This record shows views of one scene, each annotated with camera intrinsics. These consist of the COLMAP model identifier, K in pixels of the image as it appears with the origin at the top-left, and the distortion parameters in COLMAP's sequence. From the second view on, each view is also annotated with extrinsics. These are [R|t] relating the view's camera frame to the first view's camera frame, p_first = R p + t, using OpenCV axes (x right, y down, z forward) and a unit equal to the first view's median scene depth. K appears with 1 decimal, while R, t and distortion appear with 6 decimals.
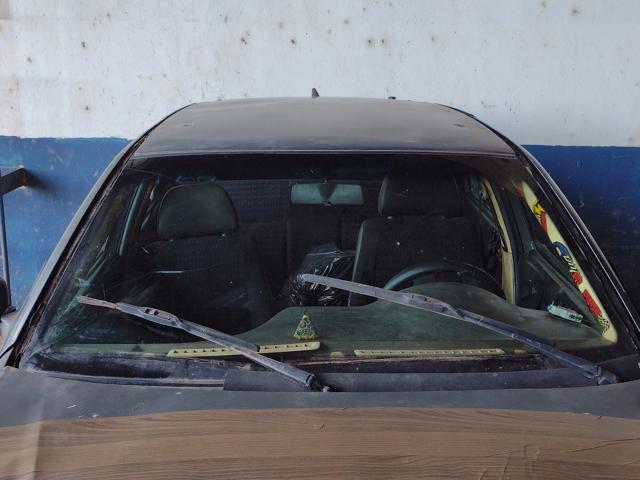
lens RADIAL K [[791.4, 0, 323.5], [0, 791.4, 237.2], [0, 0, 1]] dist [0.059231, 0.000000]
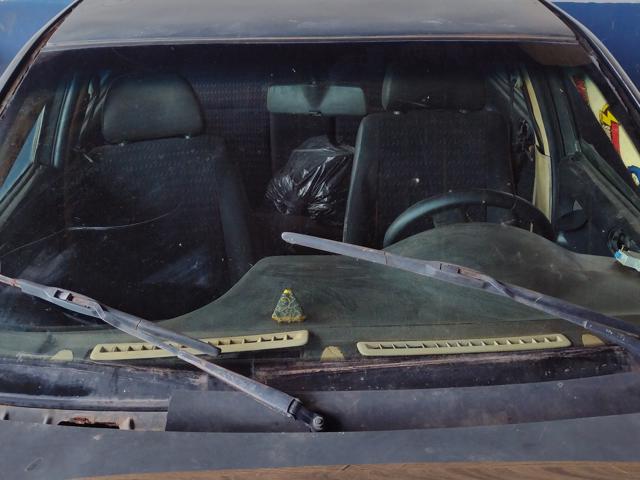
lens RADIAL K [[791.4, 0, 325.6], [0, 791.4, 241.4], [0, 0, 1]] dist [0.059231, 0.000000]
pose [[0.999847, -0.015037, 0.008971, 0.005790], [0.013067, 0.981828, 0.189324, -0.077771], [-0.011655, -0.189178, 0.981874, 0.314647]]
